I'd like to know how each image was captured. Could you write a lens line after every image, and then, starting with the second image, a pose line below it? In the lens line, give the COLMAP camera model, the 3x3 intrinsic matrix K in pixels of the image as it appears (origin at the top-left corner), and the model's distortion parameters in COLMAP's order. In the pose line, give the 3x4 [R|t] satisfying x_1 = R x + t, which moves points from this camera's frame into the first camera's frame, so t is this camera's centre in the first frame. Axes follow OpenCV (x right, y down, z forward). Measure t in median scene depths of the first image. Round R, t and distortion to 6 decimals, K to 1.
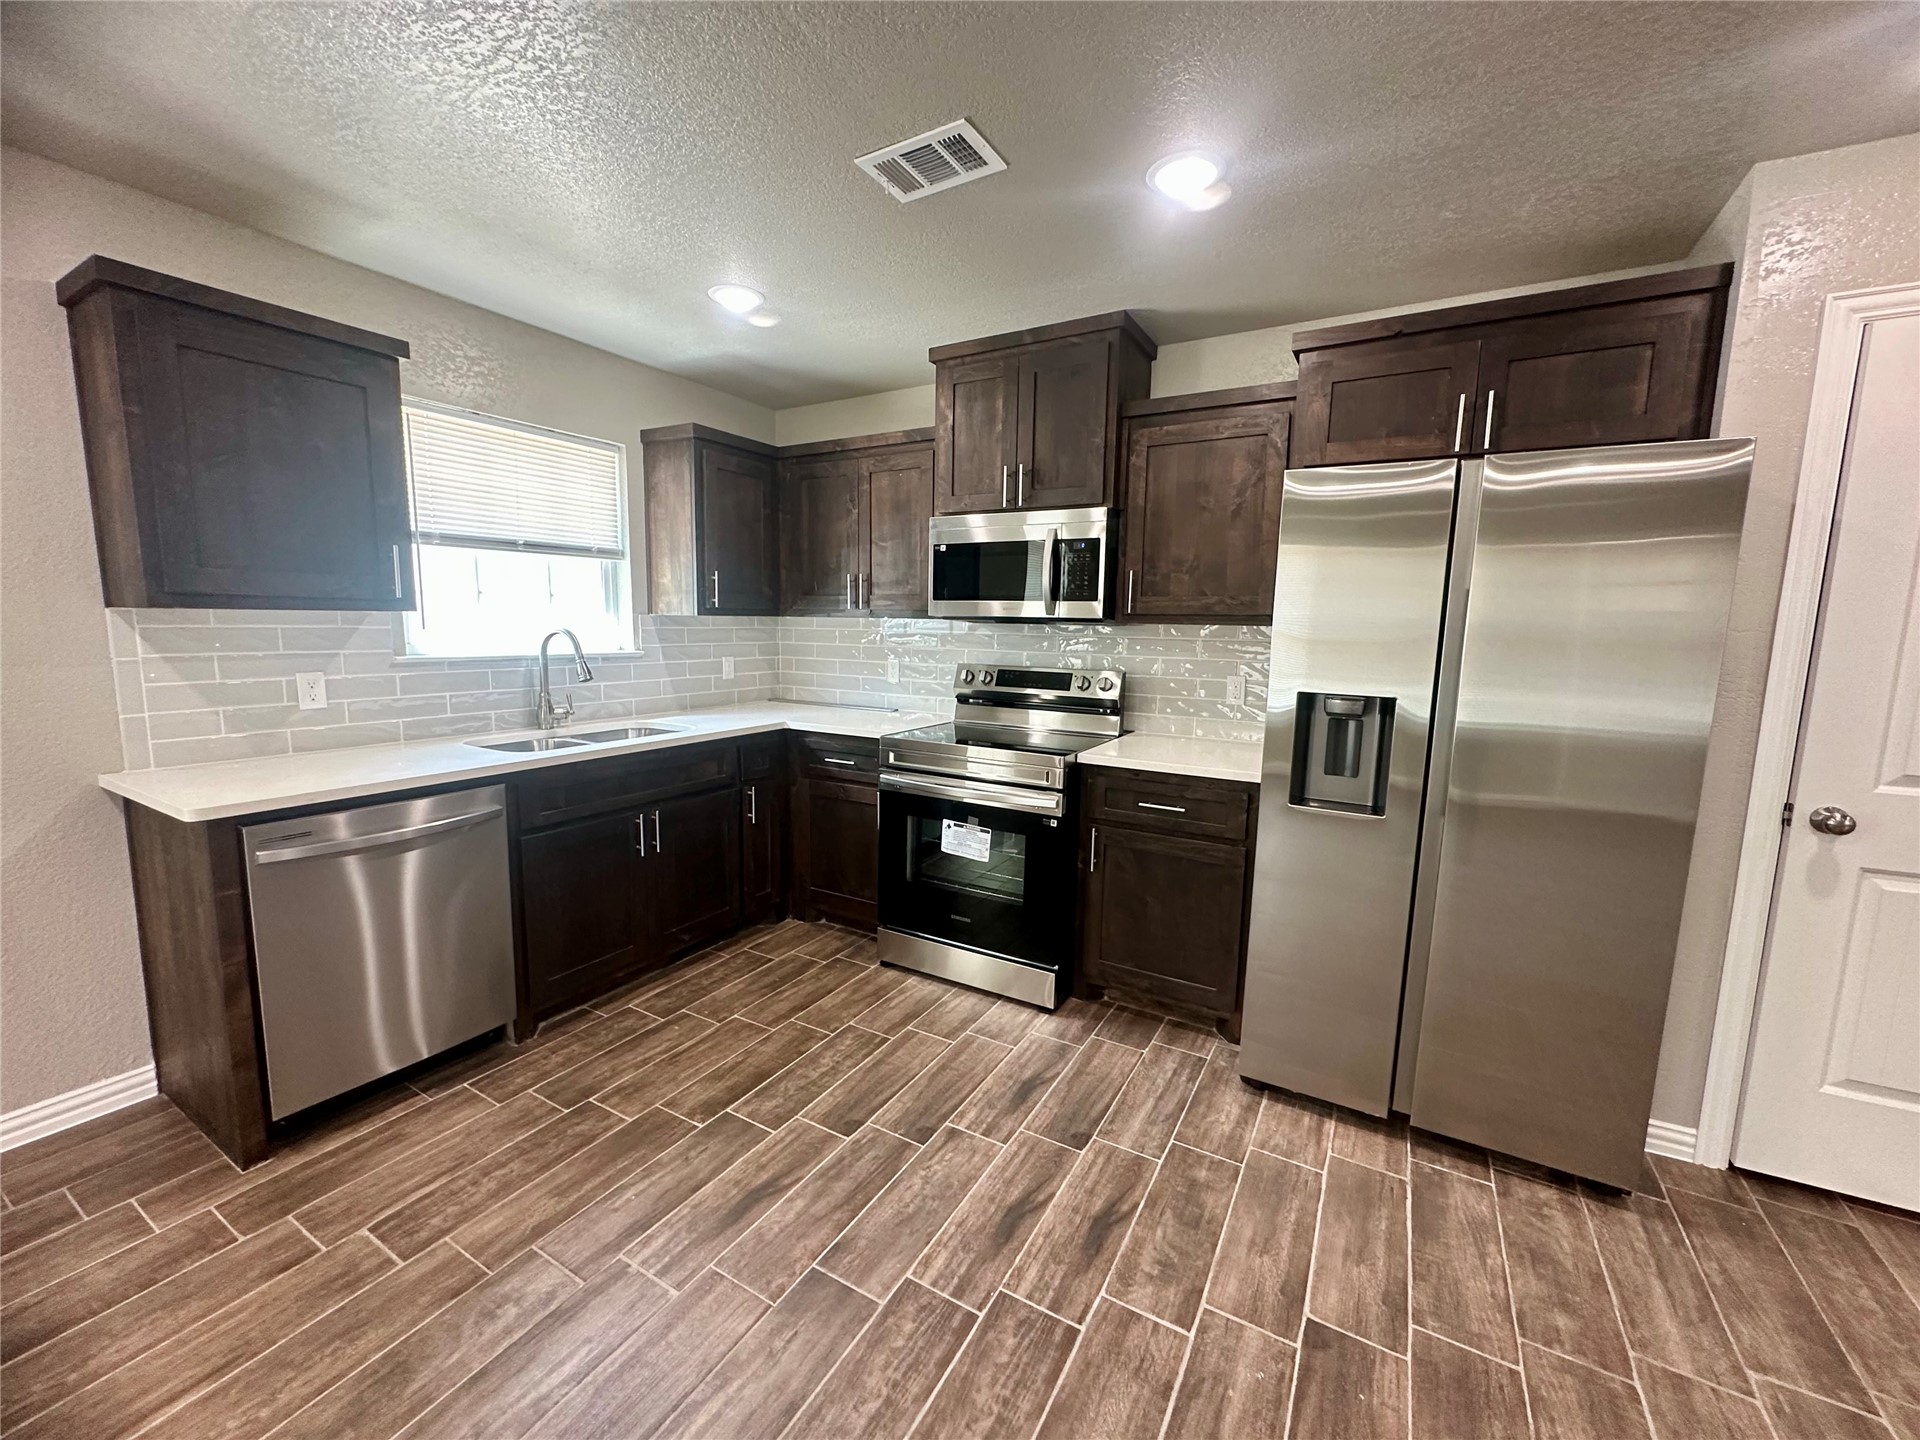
lens RADIAL K [[767.3, 0, 958.7], [0, 767.3, 721.0], [0, 0, 1]] dist [-0.002077, 0.000648]
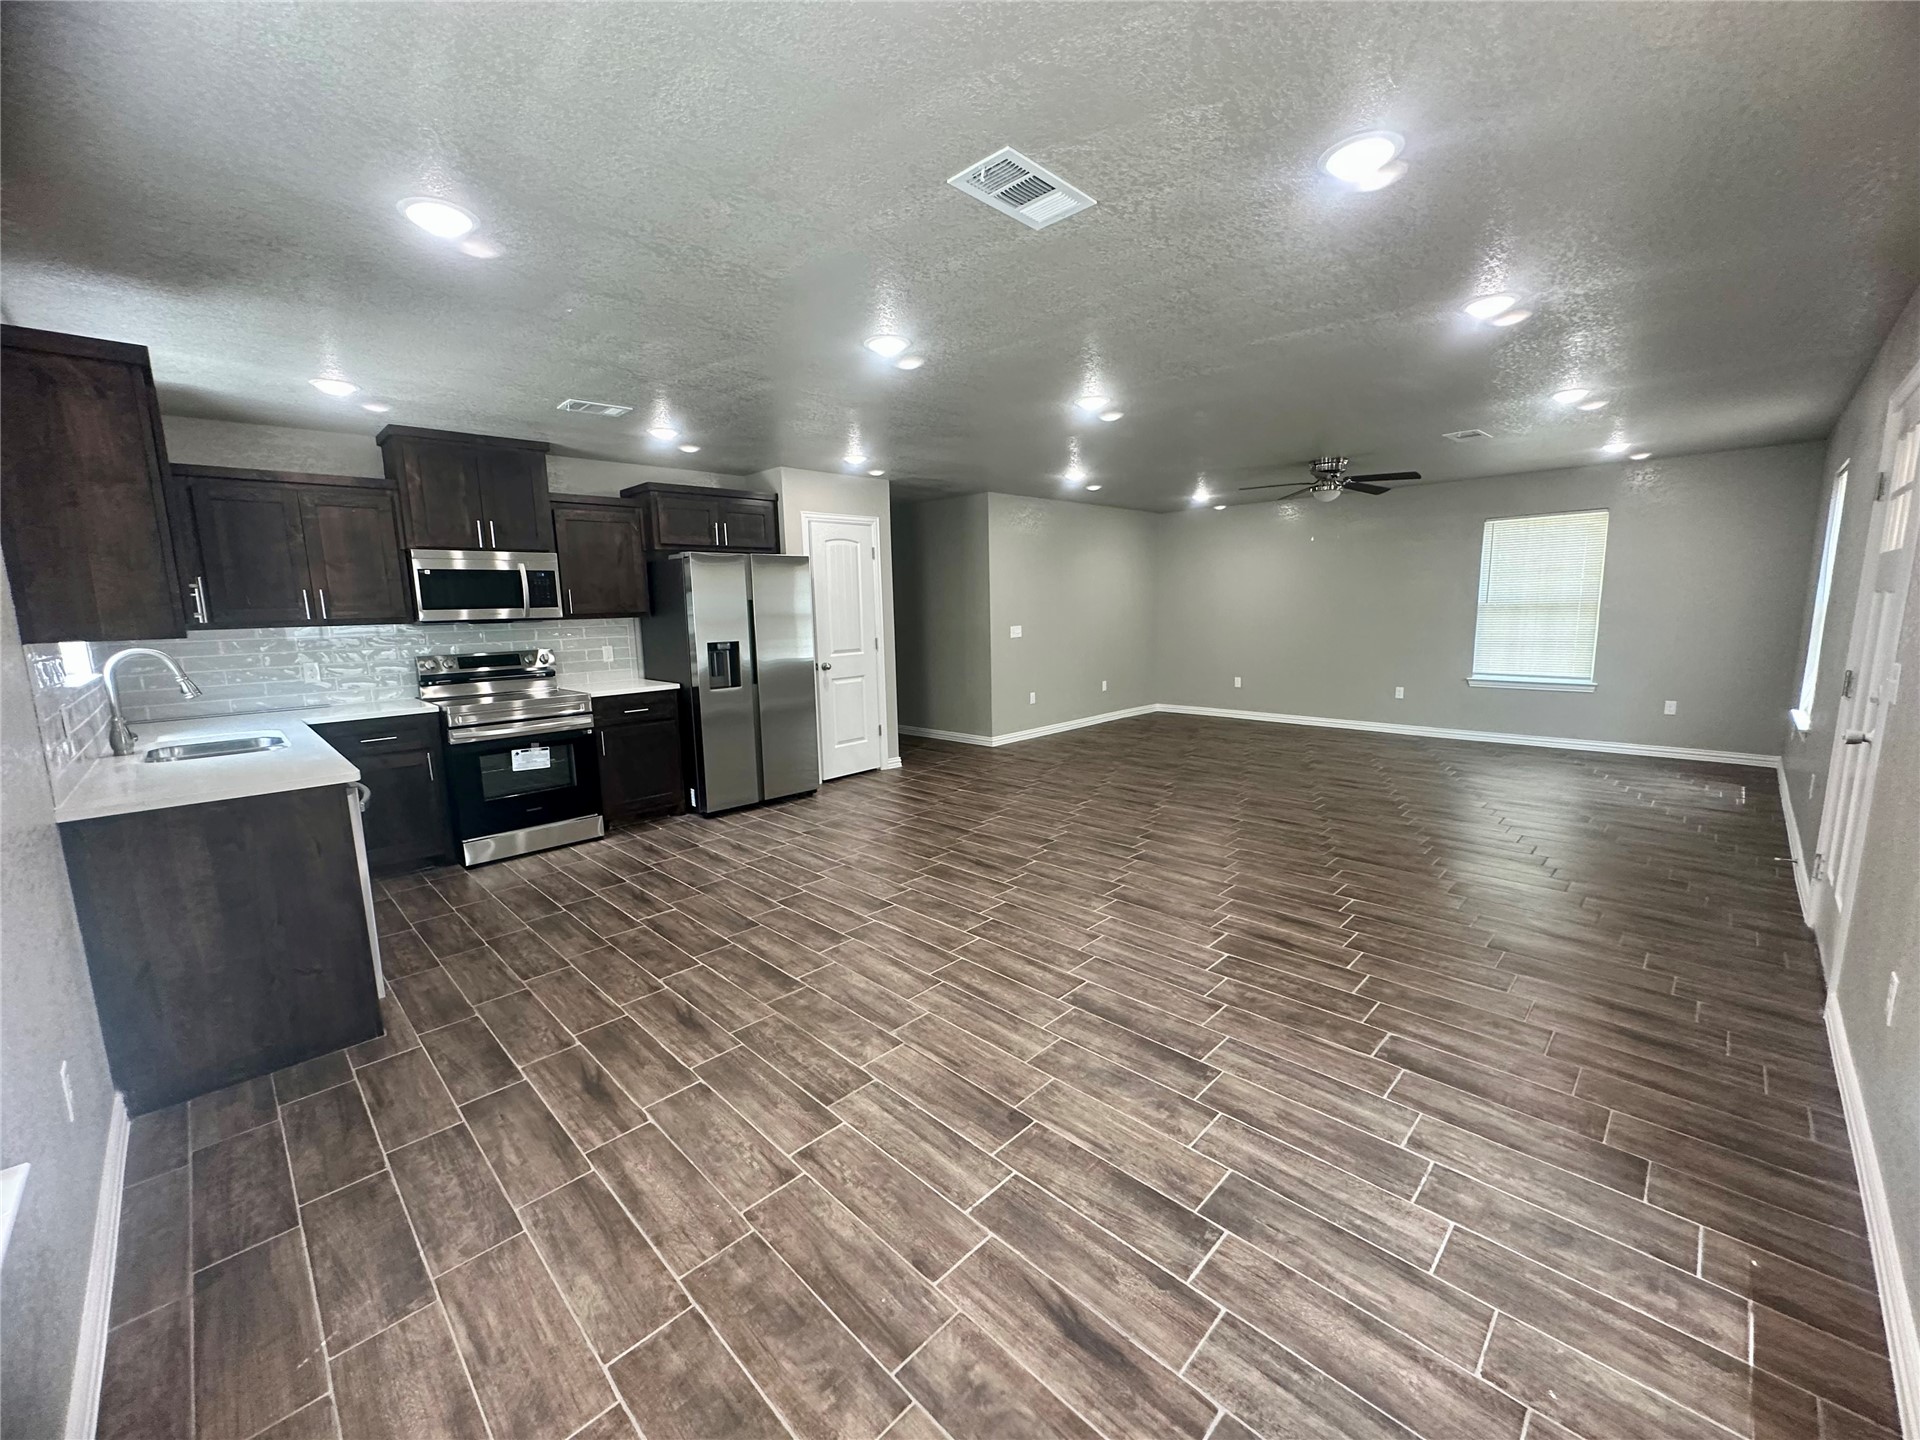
lens RADIAL K [[767.3, 0, 958.7], [0, 767.3, 721.0], [0, 0, 1]] dist [-0.002077, 0.000648]
pose [[0.254003, -0.170341, 0.952085, -1.471210], [0.155692, 0.978733, 0.133572, 0.003714], [-0.954590, 0.114304, 0.275121, -0.348452]]
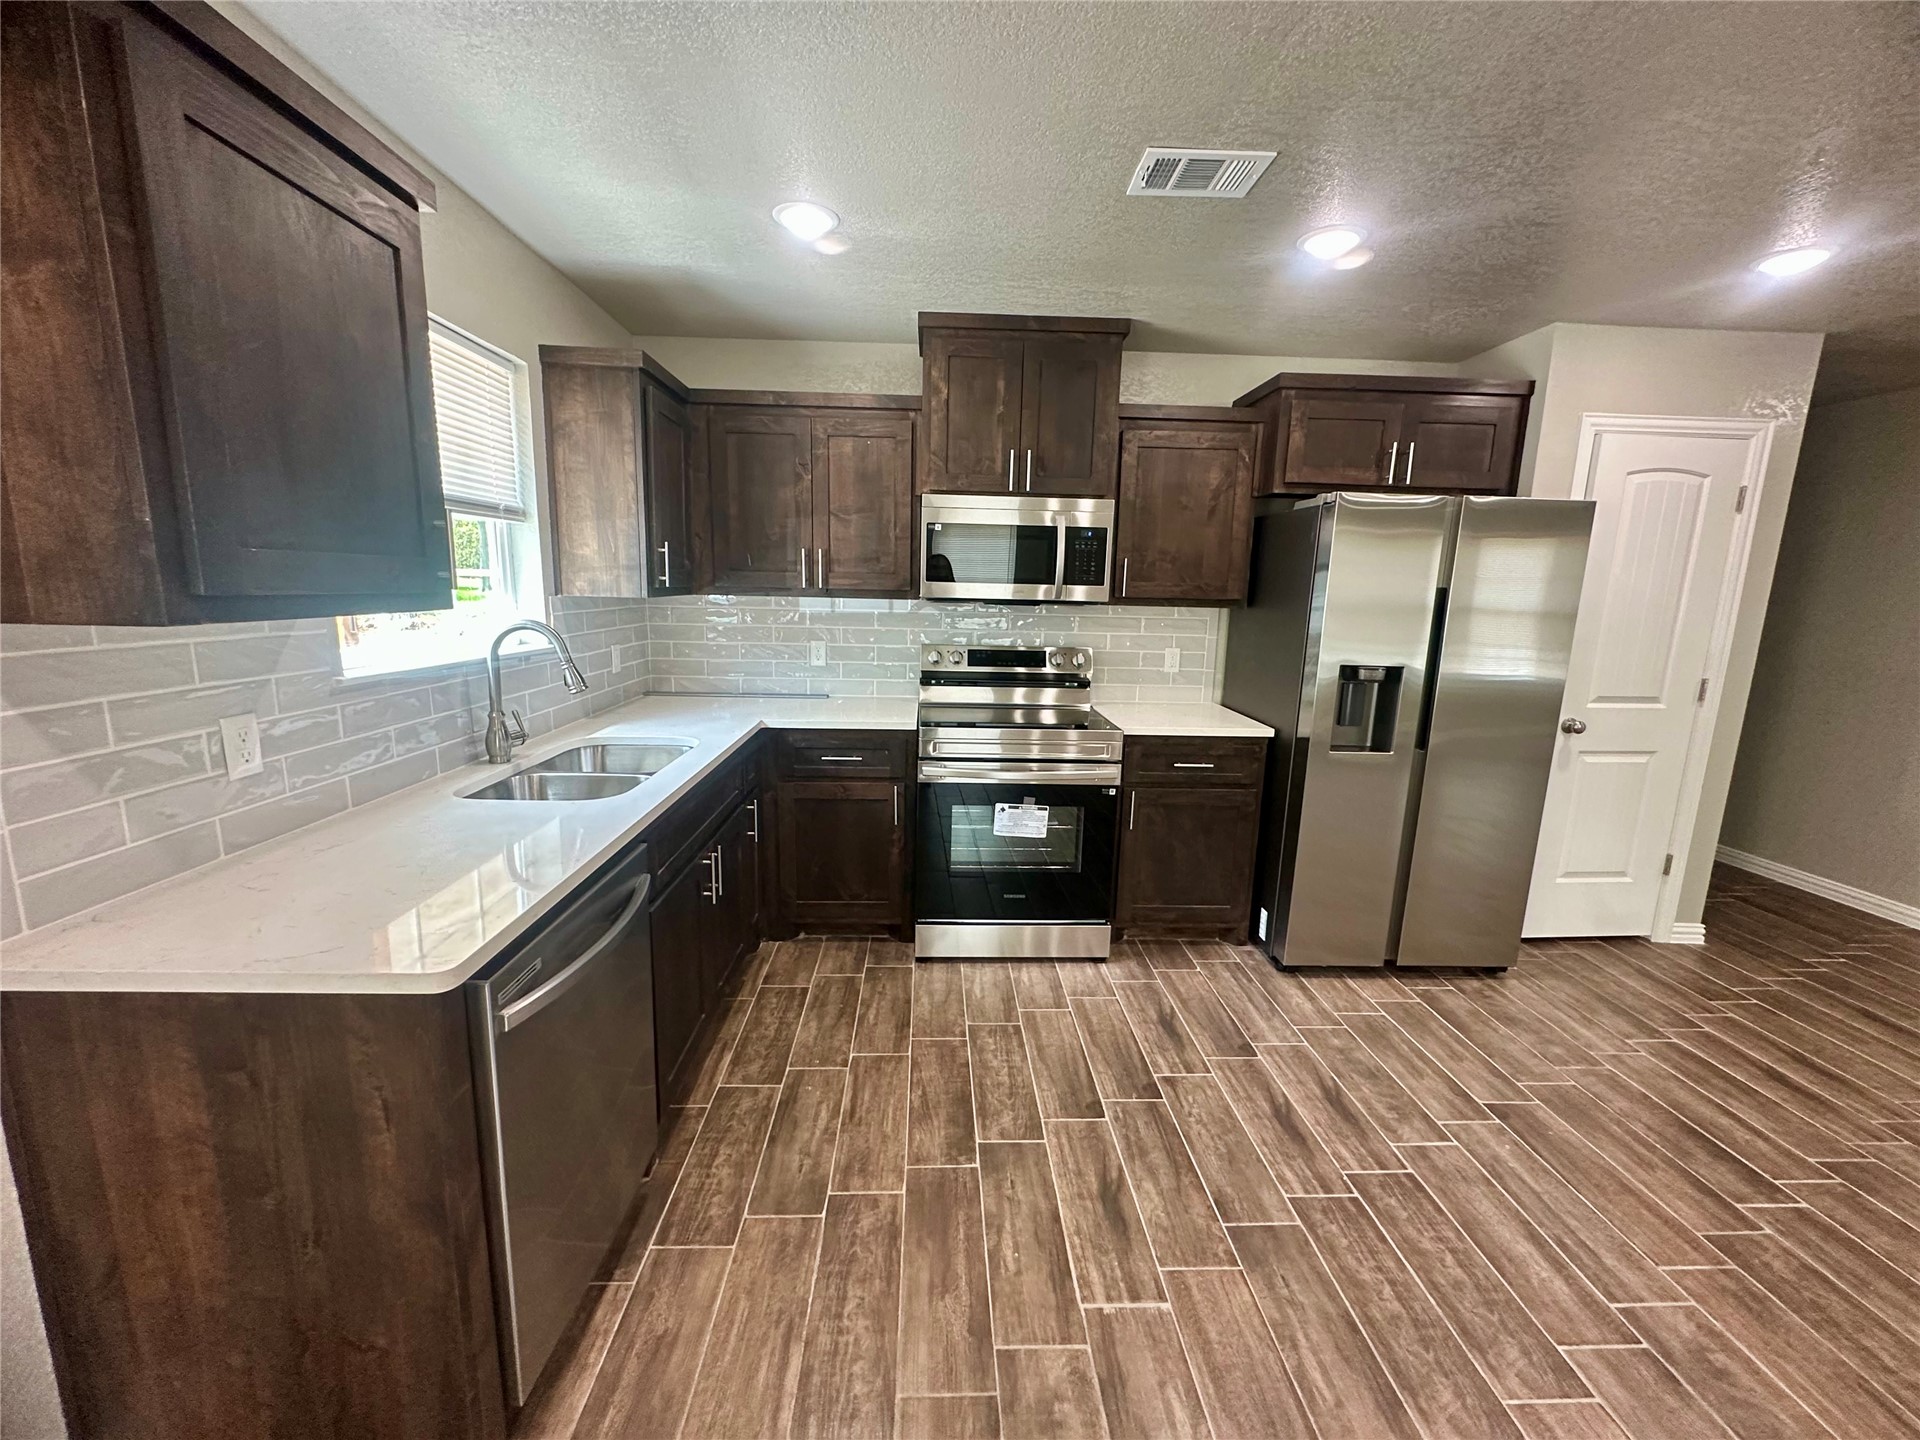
lens RADIAL K [[767.3, 0, 958.7], [0, 767.3, 721.0], [0, 0, 1]] dist [-0.002077, 0.000648]
pose [[0.843964, -0.092048, 0.528443, -0.683563], [0.060738, 0.995229, 0.076353, -0.070249], [-0.532950, -0.032343, 0.845528, 0.207022]]
